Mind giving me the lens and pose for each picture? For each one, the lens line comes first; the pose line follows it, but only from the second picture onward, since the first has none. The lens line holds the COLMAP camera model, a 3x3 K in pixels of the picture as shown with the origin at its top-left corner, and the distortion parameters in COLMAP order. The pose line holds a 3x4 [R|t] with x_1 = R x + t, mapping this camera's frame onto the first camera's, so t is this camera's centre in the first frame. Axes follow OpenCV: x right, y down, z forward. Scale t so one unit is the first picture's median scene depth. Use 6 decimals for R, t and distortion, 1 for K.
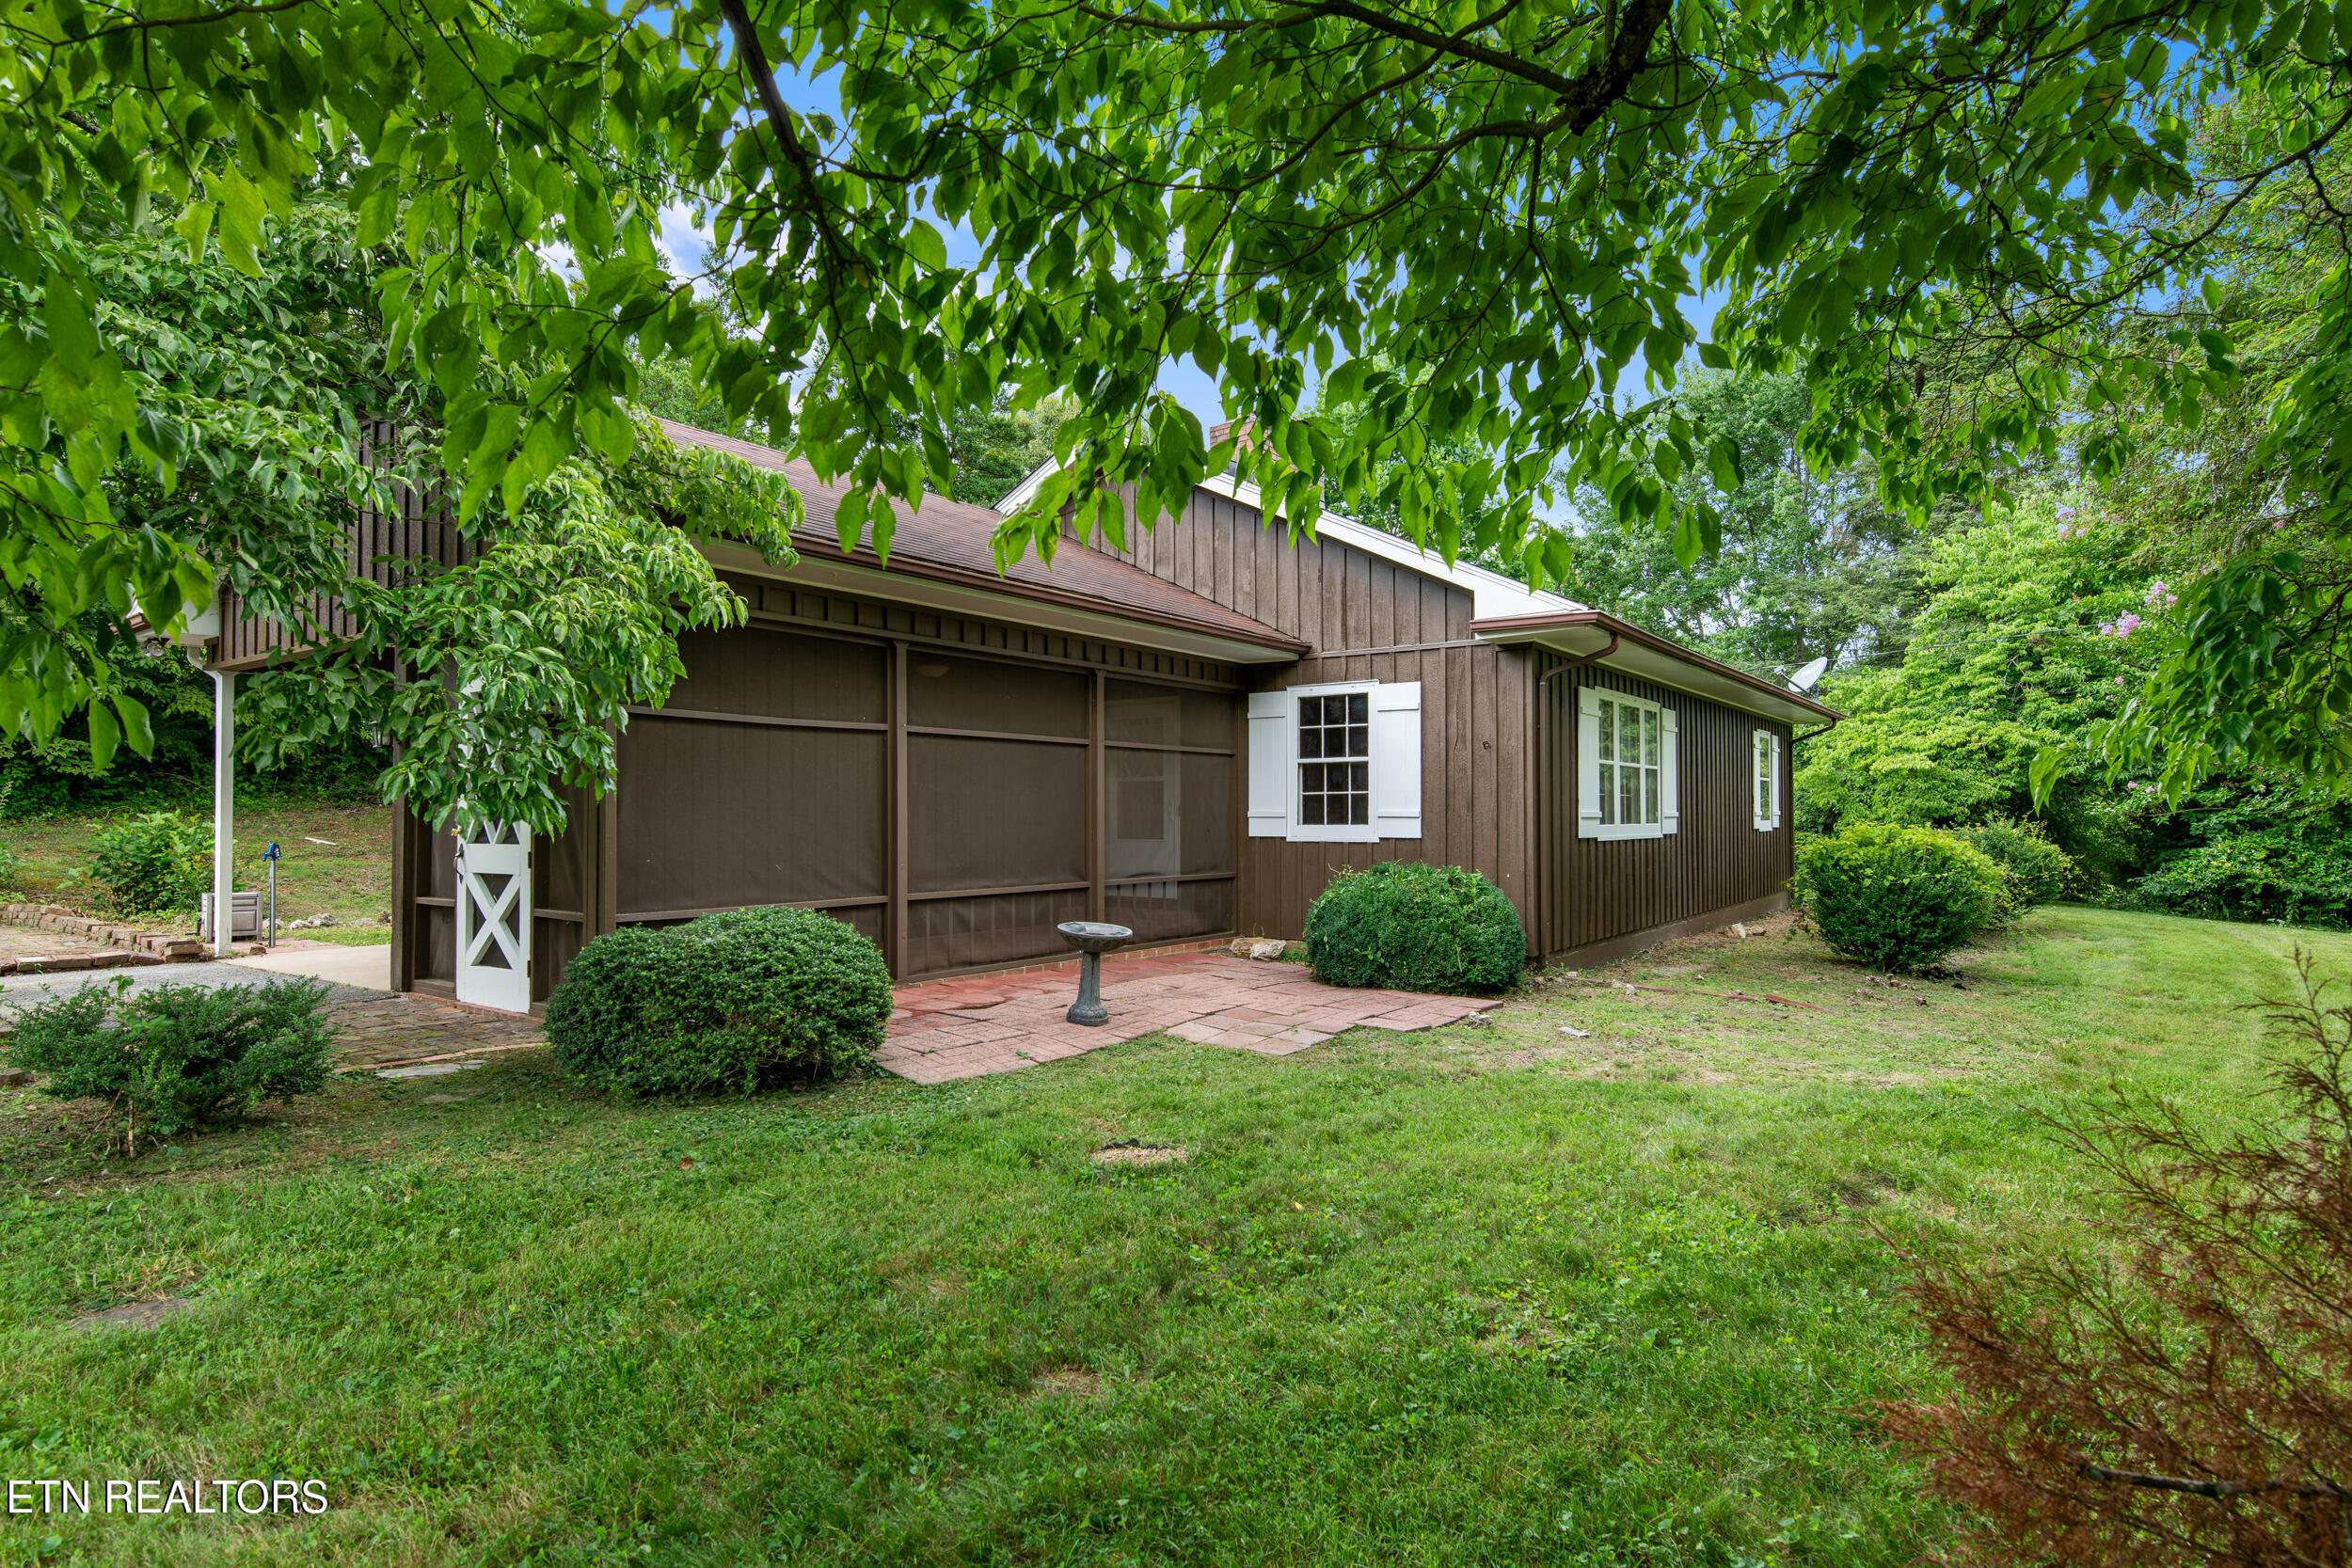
lens RADIAL K [[1280.2, 0, 1174.0], [0, 1280.2, 793.3], [0, 0, 1]] dist [-0.001690, -0.000032]
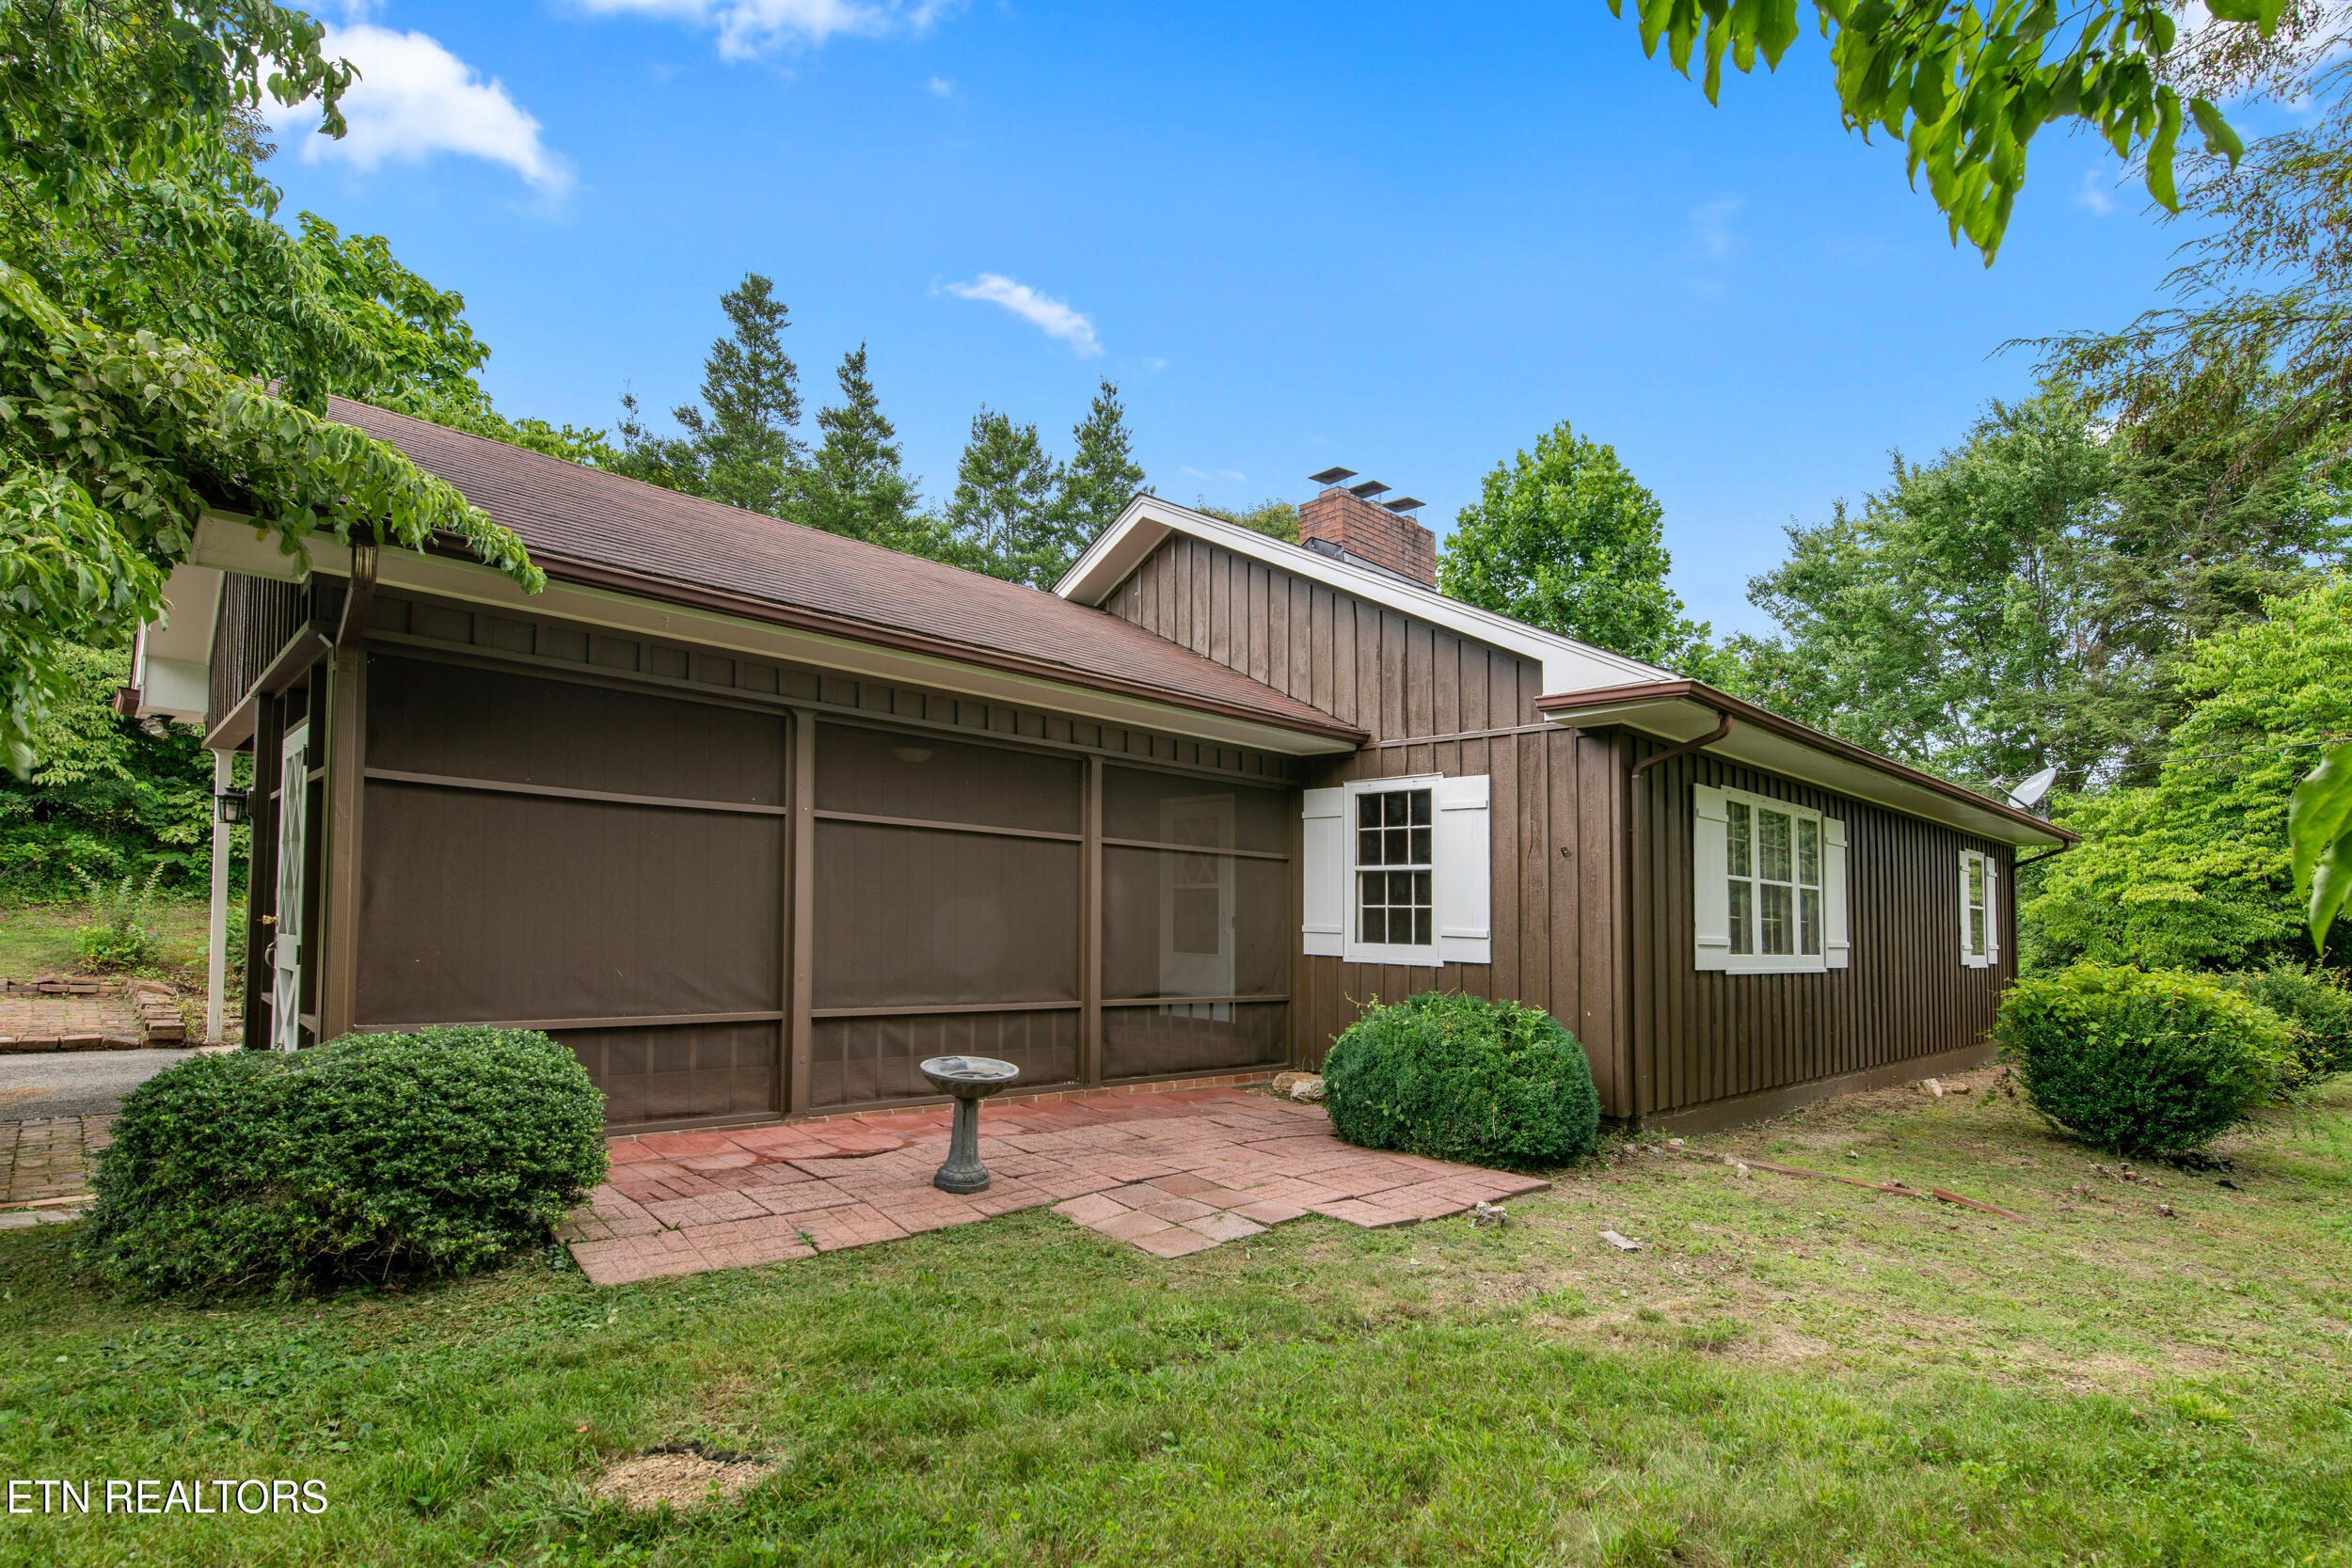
lens RADIAL K [[1209.0, 0, 1191.9], [0, 1209.0, 841.9], [0, 0, 1]] dist [0.000906, -0.001705]
pose [[0.986395, 0.018158, -0.163389, 0.122587], [-0.026836, 0.998335, -0.051065, 0.001547], [0.162190, 0.054755, 0.985239, 0.184560]]
